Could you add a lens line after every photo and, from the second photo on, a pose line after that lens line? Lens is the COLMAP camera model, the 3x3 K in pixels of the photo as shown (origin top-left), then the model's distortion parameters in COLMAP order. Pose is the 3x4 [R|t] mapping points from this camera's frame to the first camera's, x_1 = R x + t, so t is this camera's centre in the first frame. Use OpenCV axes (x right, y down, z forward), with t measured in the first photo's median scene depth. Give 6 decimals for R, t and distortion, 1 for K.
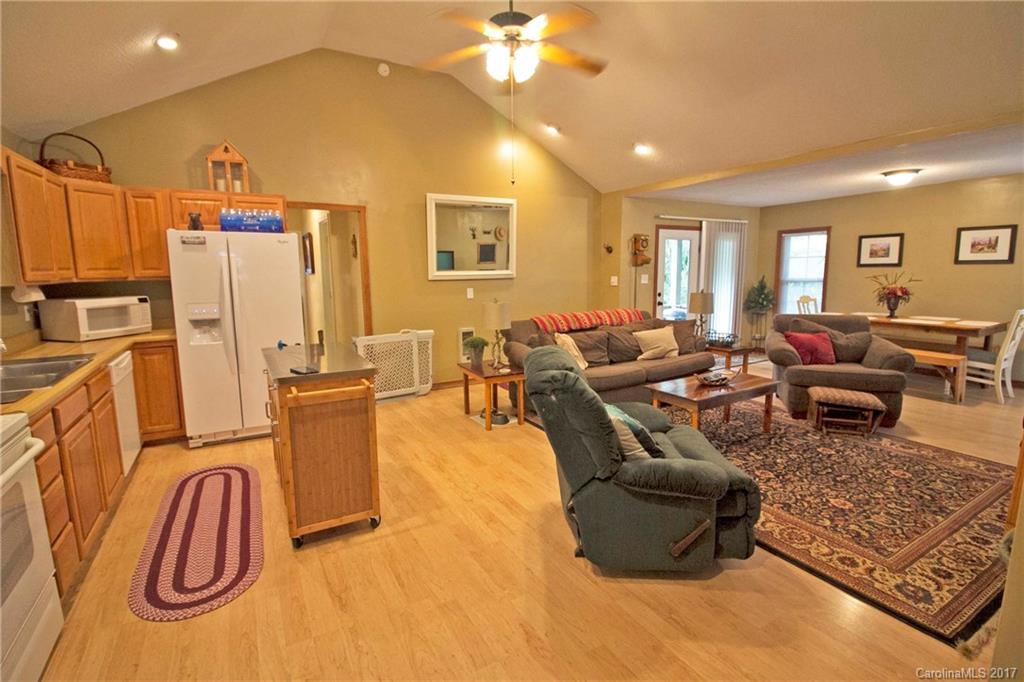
lens RADIAL K [[475.2, 0, 509.6], [0, 475.2, 337.1], [0, 0, 1]] dist [-0.013886, -0.005466]
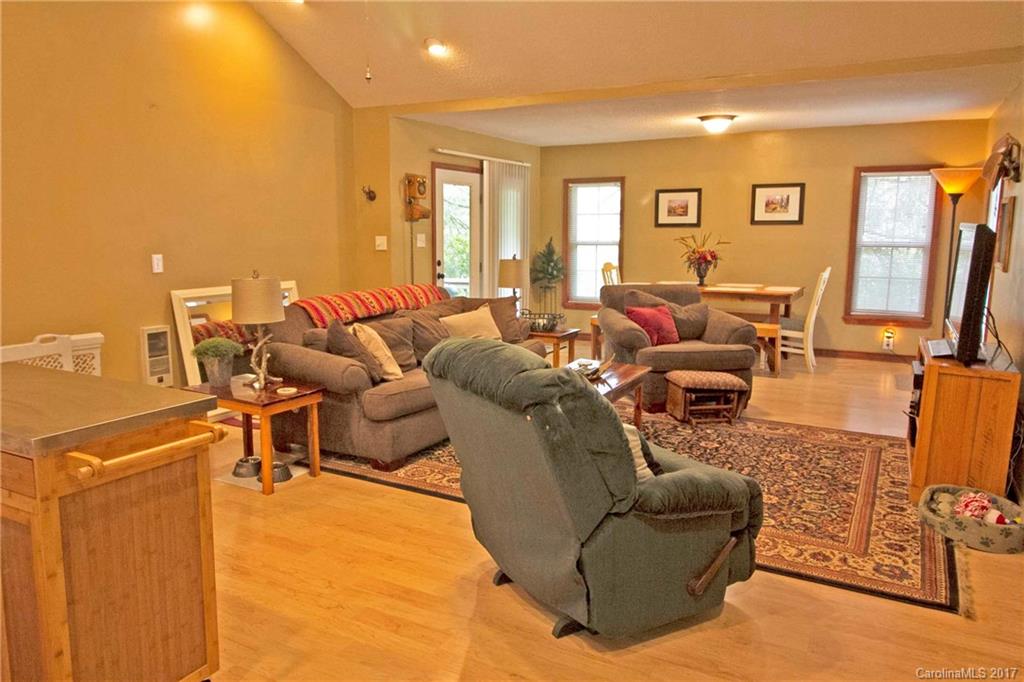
lens RADIAL K [[722.2, 0, 512.7], [0, 722.2, 336.0], [0, 0, 1]] dist [0.005902, 0.001912]
pose [[0.849018, -0.063130, 0.524578, -0.266582], [0.059976, 0.997934, 0.023026, -0.002033], [-0.524948, 0.011912, 0.851051, 0.079566]]
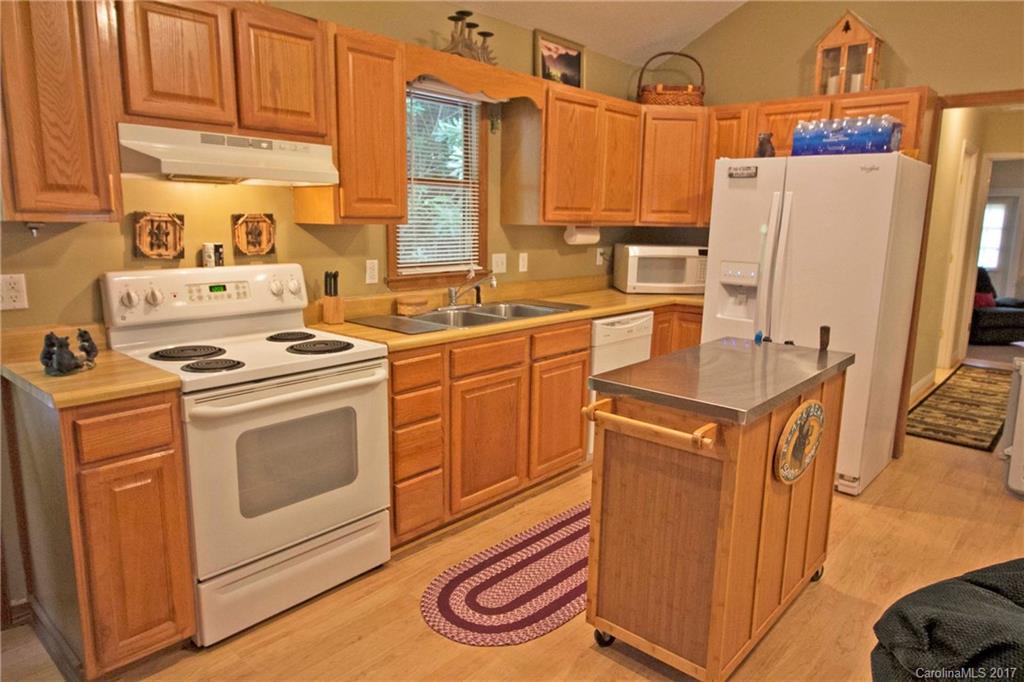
lens RADIAL K [[655.5, 0, 511.3], [0, 655.5, 339.2], [0, 0, 1]] dist [-0.012089, 0.000206]
pose [[0.315559, 0.185887, -0.930521, 0.165804], [-0.154812, 0.977571, 0.142786, -0.043158], [0.936192, 0.098998, 0.337258, 0.342121]]
